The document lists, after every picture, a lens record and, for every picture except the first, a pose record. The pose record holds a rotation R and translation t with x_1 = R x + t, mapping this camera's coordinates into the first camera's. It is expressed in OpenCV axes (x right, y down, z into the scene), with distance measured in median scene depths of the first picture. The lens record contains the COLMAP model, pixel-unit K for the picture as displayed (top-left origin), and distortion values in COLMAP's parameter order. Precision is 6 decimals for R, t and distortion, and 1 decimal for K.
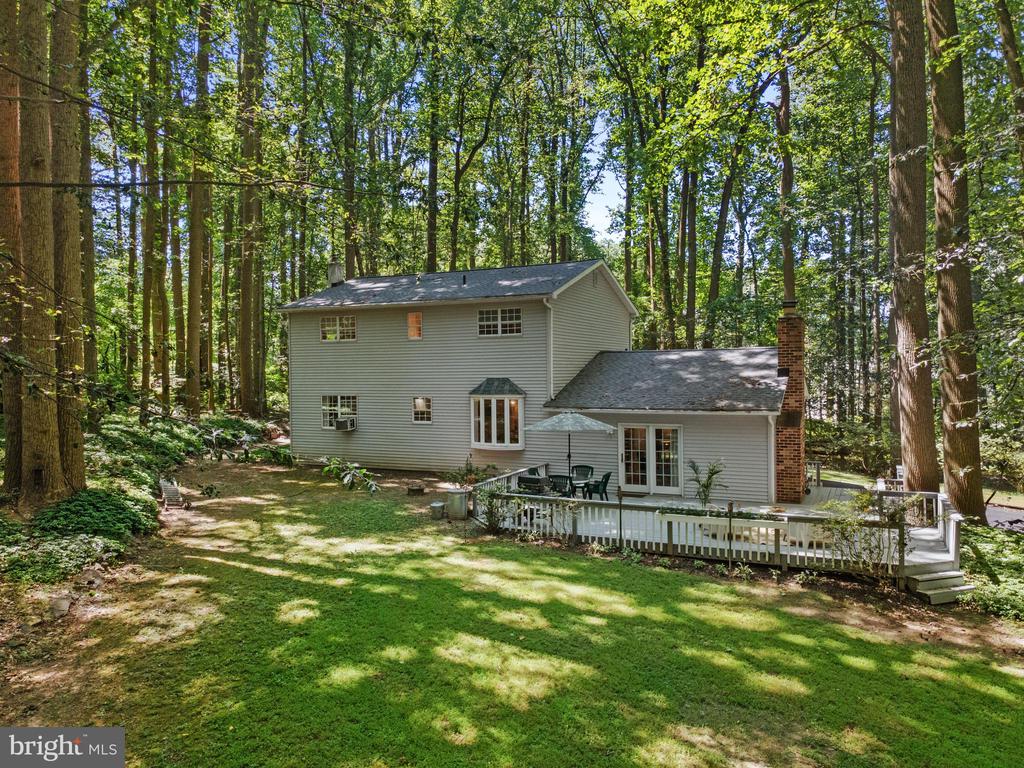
lens RADIAL K [[729.4, 0, 507.9], [0, 729.4, 385.9], [0, 0, 1]] dist [0.067922, 0.000912]
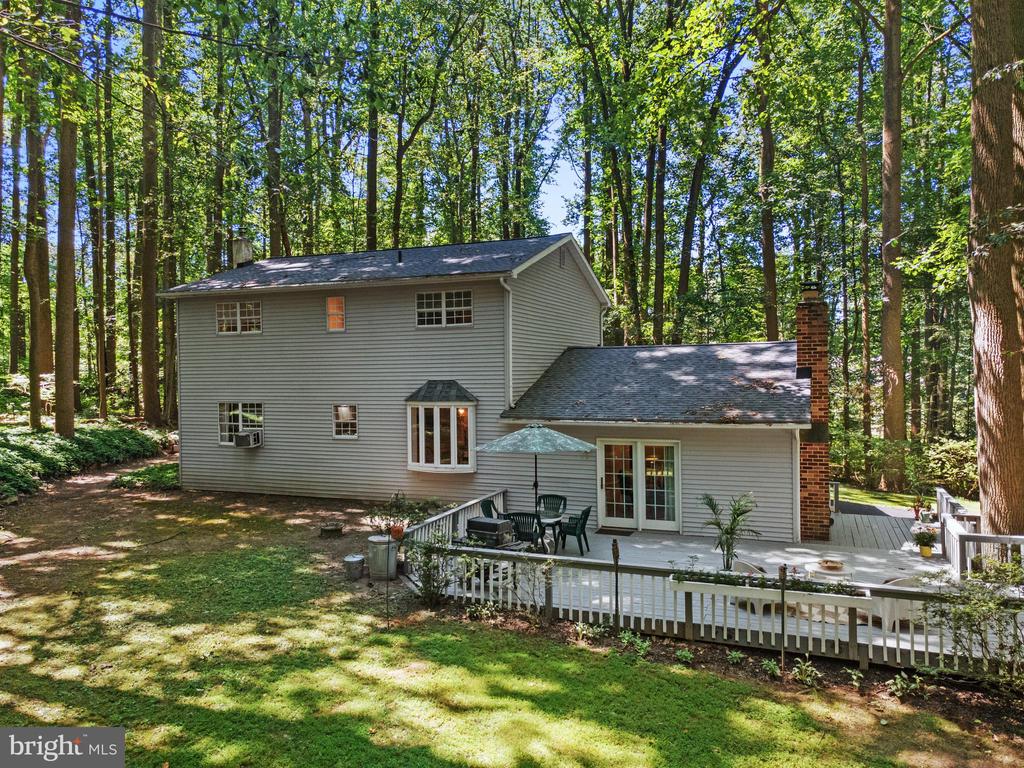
lens RADIAL K [[729.4, 0, 508.9], [0, 729.4, 378.3], [0, 0, 1]] dist [0.067922, 0.000912]
pose [[0.997665, -0.001648, 0.068280, 0.004869], [0.002404, 0.999937, -0.010994, -0.004448], [-0.068257, 0.011132, 0.997606, 0.228497]]
